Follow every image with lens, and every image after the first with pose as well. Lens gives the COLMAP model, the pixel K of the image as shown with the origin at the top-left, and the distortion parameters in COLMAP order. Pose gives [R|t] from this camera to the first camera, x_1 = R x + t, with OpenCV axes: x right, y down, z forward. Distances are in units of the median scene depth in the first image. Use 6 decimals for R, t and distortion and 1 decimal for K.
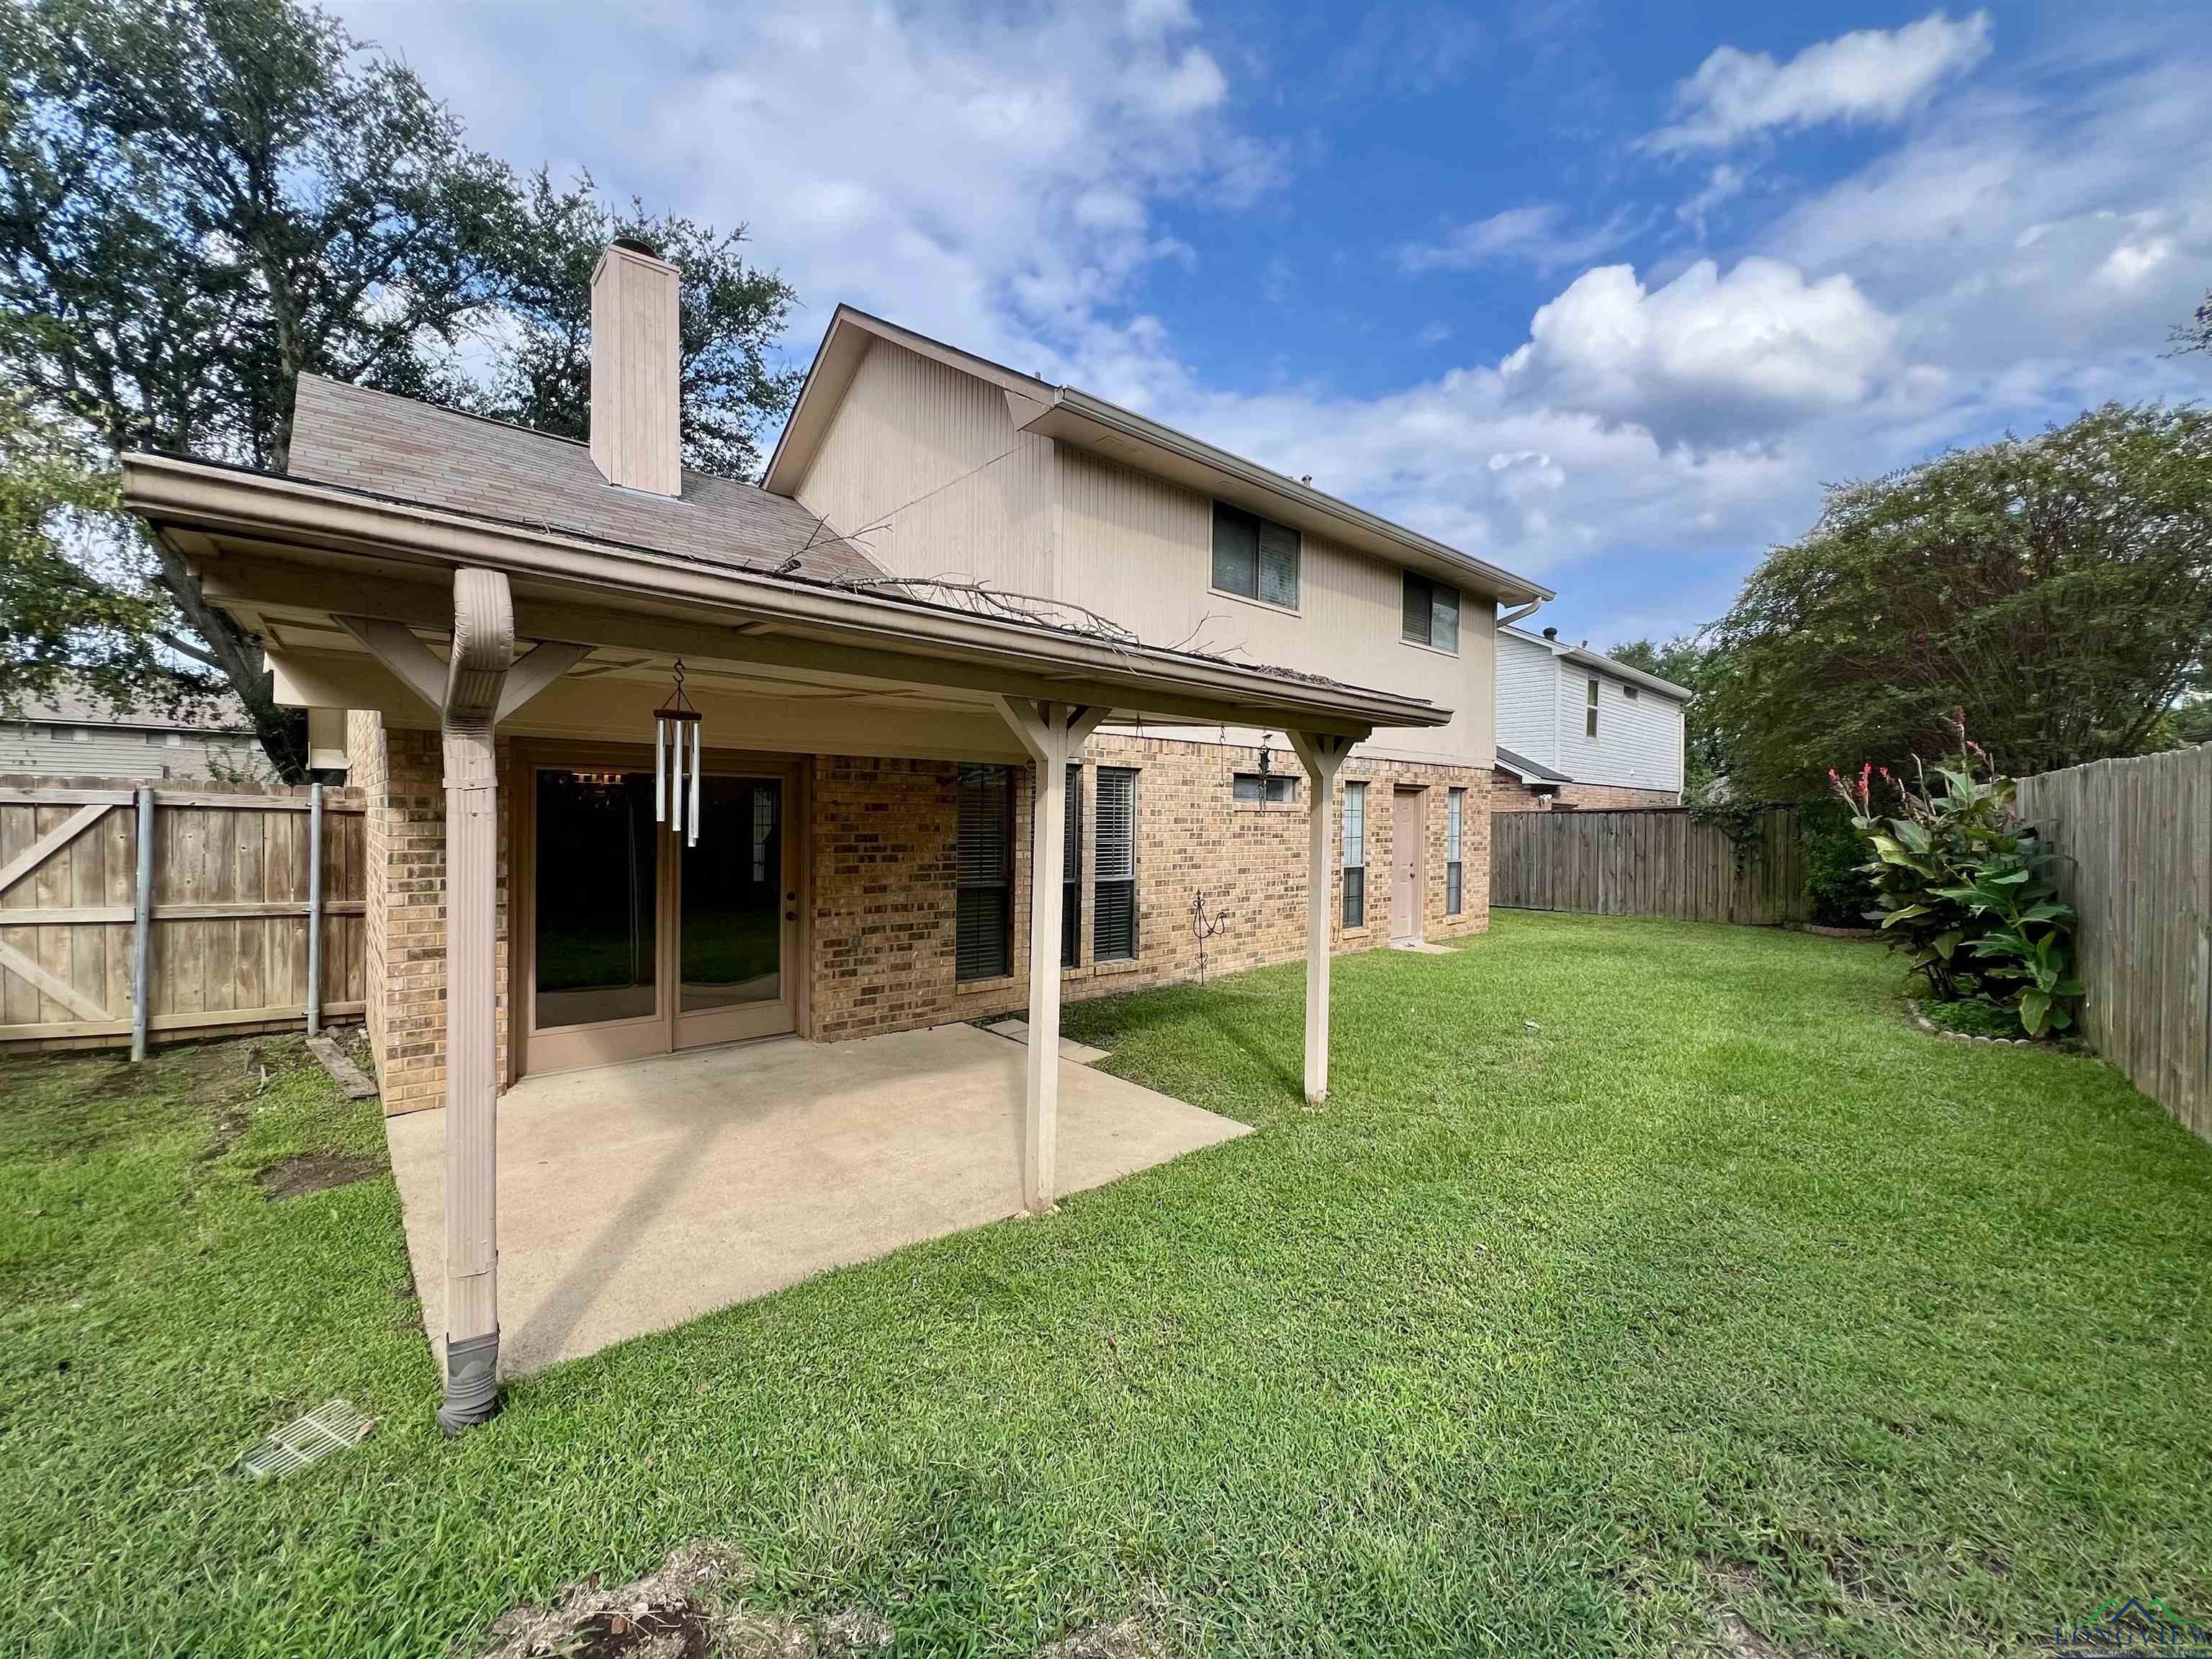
lens RADIAL K [[887.2, 0, 1107.9], [0, 887.2, 833.3], [0, 0, 1]] dist [-0.000025, 0.001887]
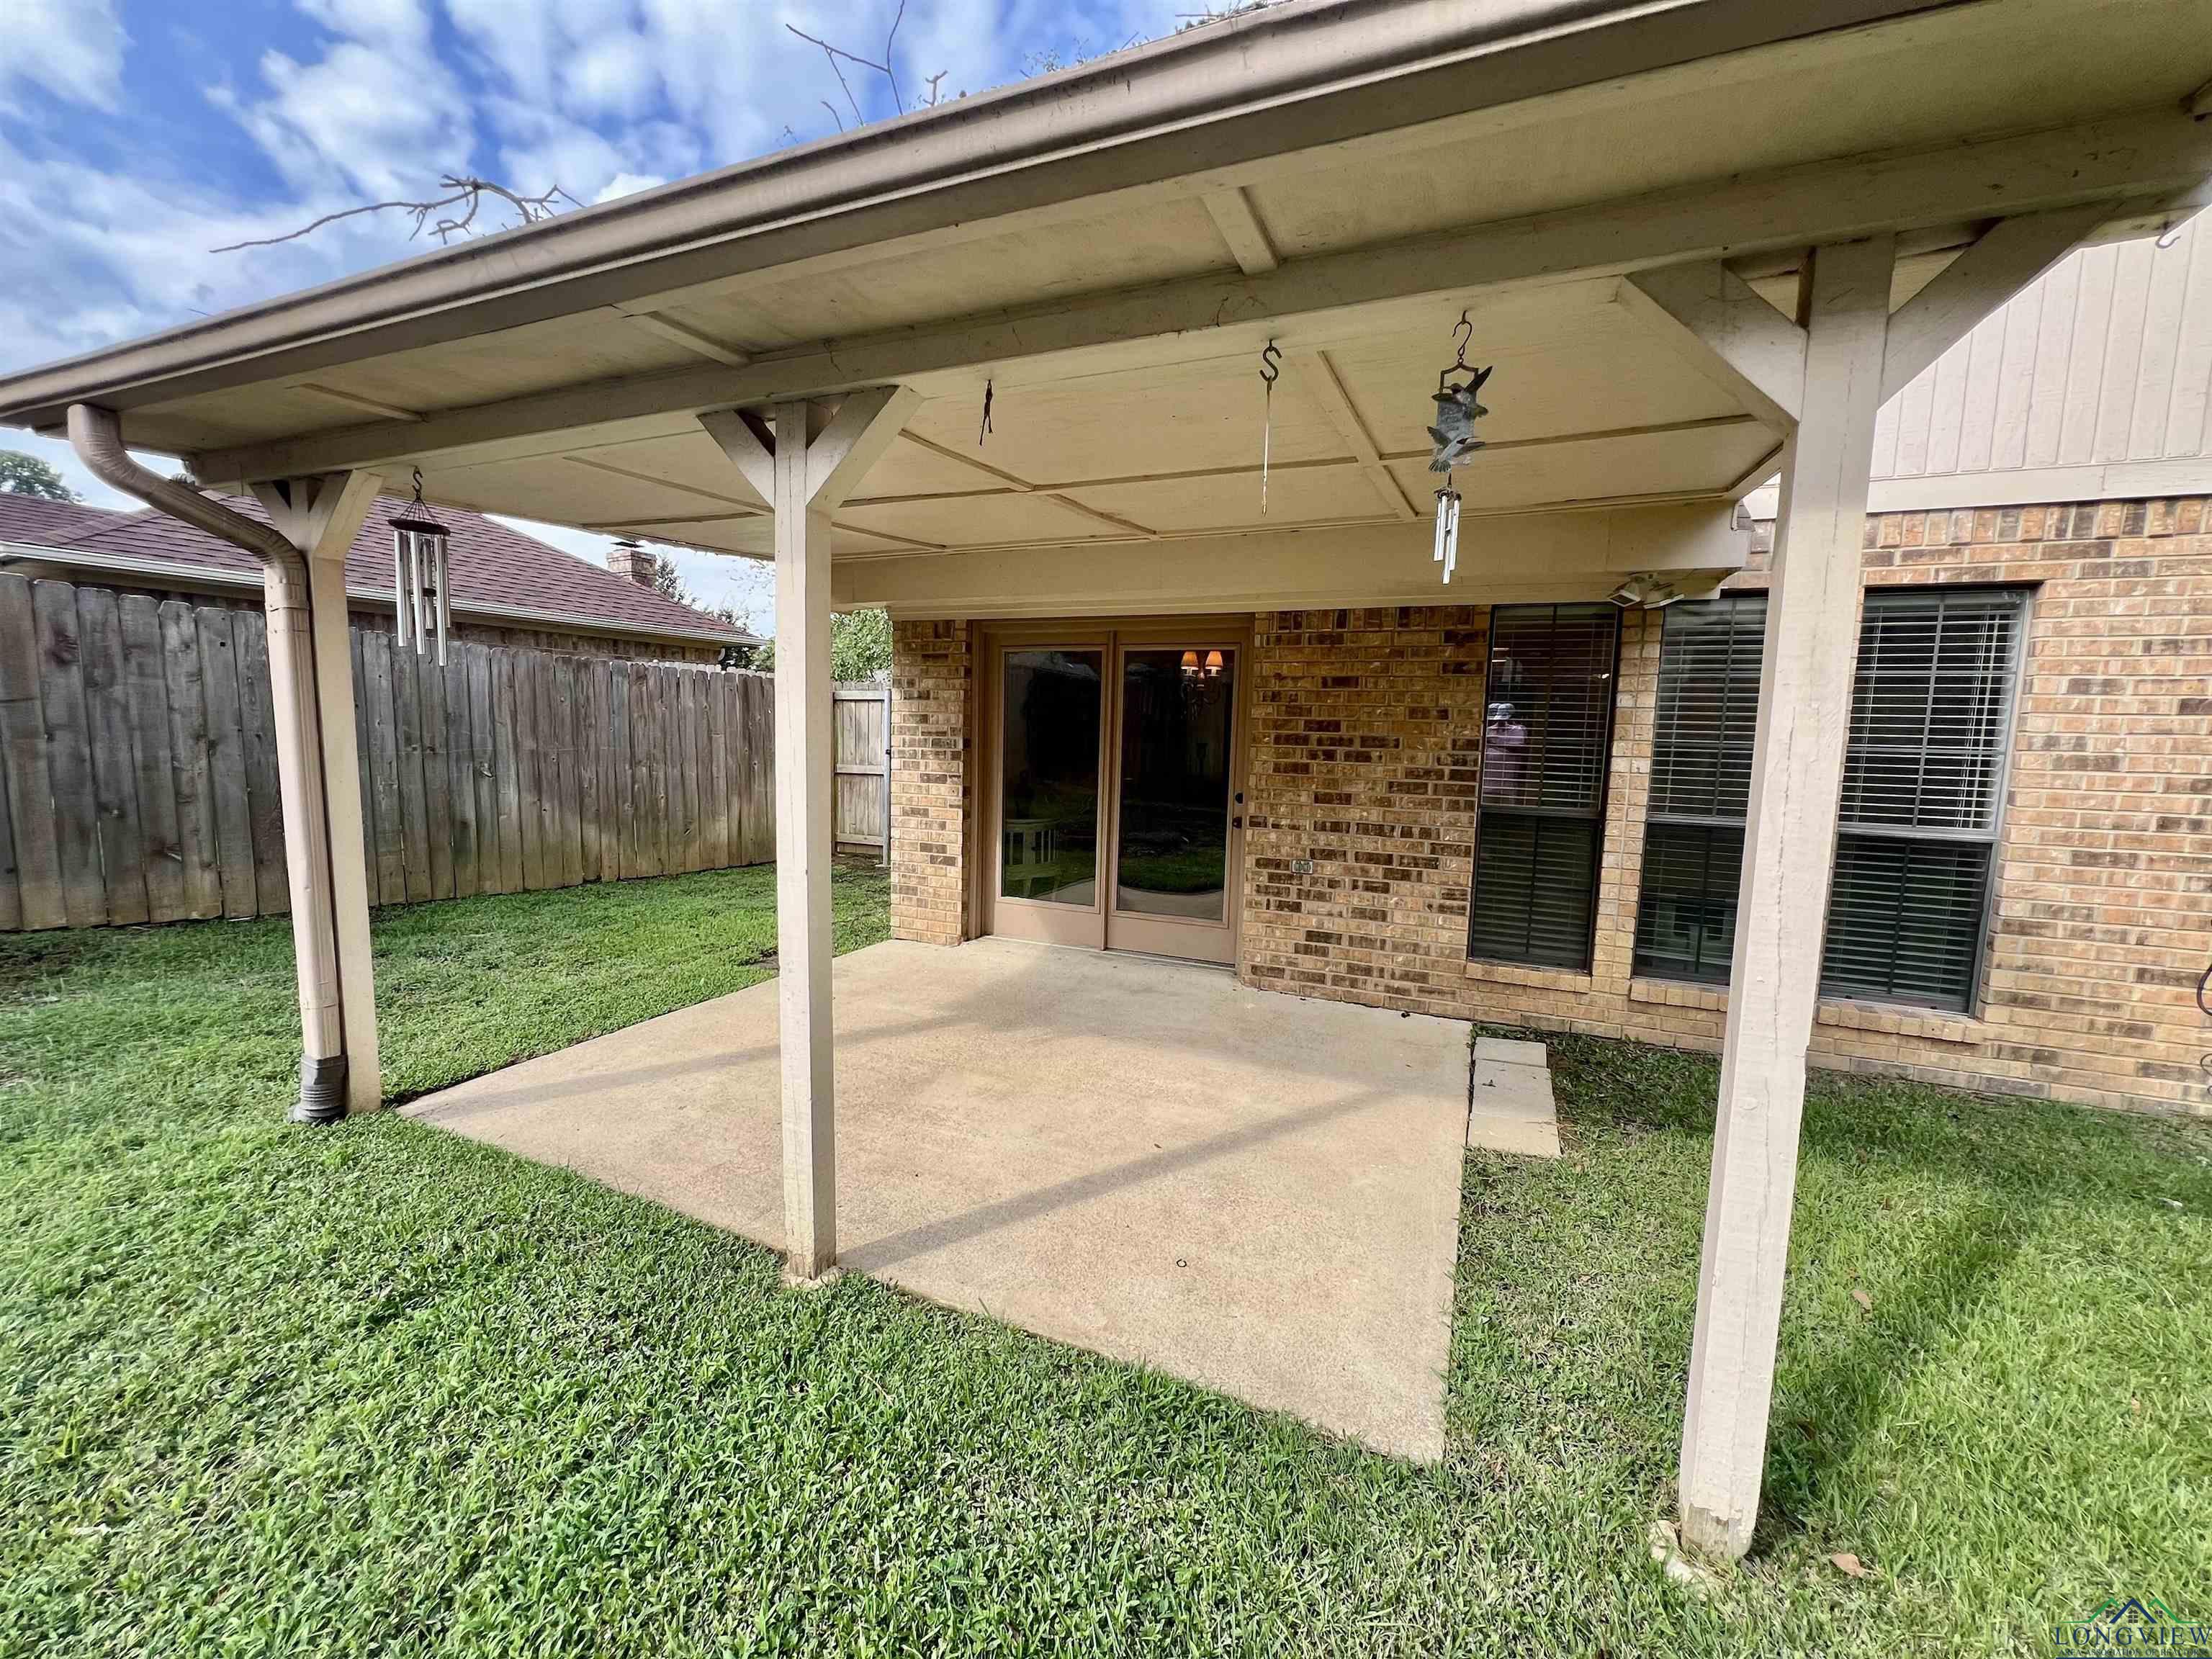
lens RADIAL K [[887.2, 0, 1109.9], [0, 887.2, 828.5], [0, 0, 1]] dist [-0.000025, 0.001887]
pose [[0.425089, 0.093484, -0.900311, 0.296750], [-0.042220, 0.995618, 0.083446, 0.034160], [0.904166, 0.002539, 0.427173, 0.515923]]
